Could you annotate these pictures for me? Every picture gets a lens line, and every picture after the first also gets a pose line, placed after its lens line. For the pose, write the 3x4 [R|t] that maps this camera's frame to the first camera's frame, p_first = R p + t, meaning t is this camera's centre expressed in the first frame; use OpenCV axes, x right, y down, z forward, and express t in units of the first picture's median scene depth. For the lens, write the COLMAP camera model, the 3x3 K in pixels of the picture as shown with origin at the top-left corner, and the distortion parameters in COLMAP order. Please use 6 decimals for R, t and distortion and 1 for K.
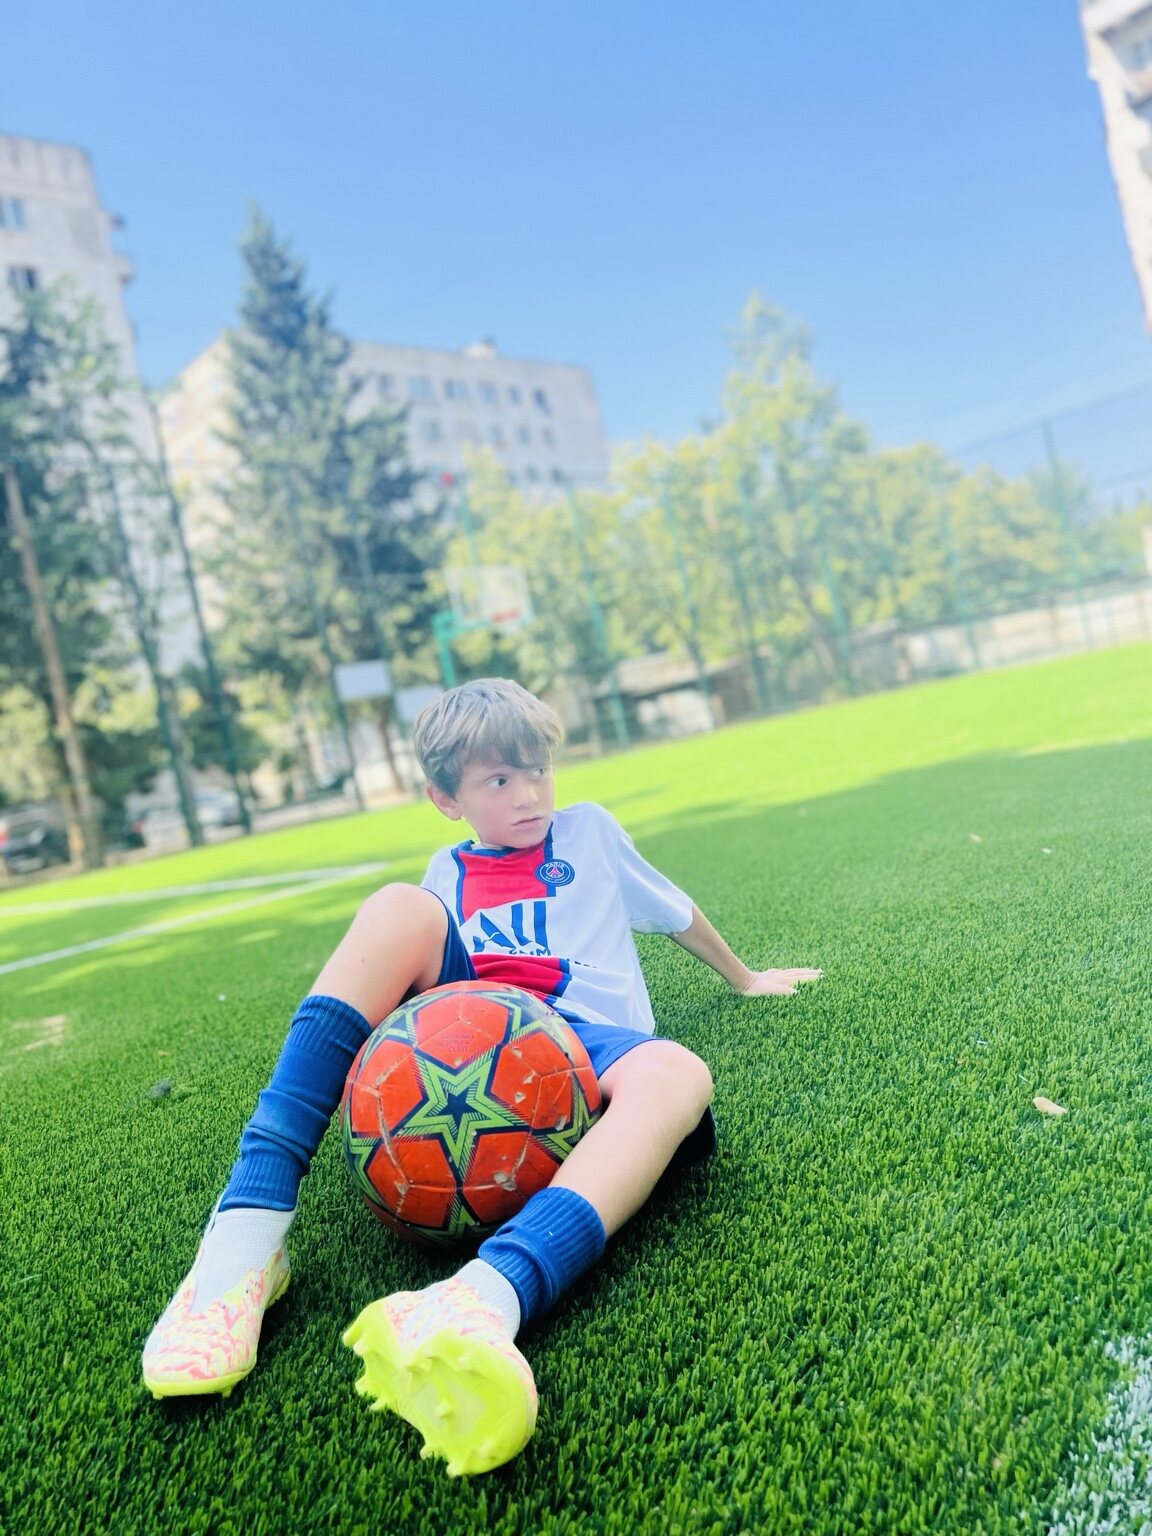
lens RADIAL K [[1116.0, 0, 576.0], [0, 1116.0, 768.0], [0, 0, 1]] dist [0.017664, -0.006927]
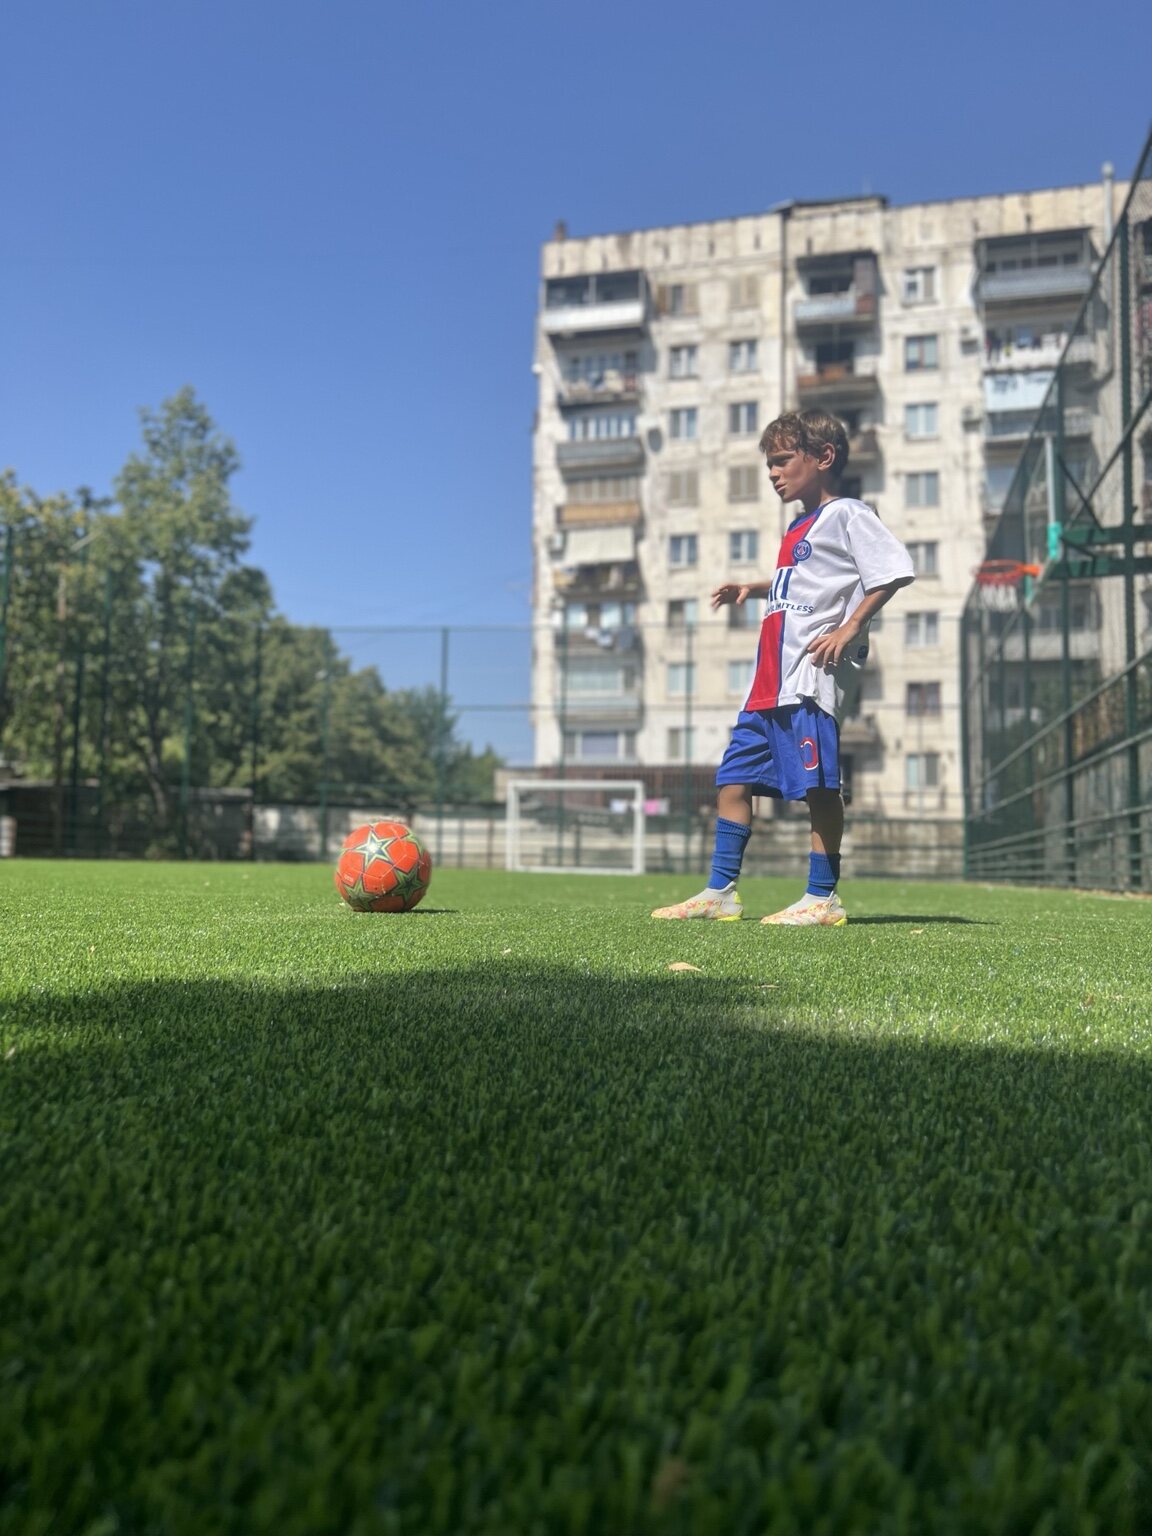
lens RADIAL K [[1116.0, 0, 576.0], [0, 1116.0, 768.0], [0, 0, 1]] dist [0.017664, -0.006927]
pose [[0.816280, 0.265959, 0.512789, 0.033179], [-0.183832, 0.961157, -0.205874, -0.008584], [-0.547624, 0.073784, 0.833465, 0.104517]]
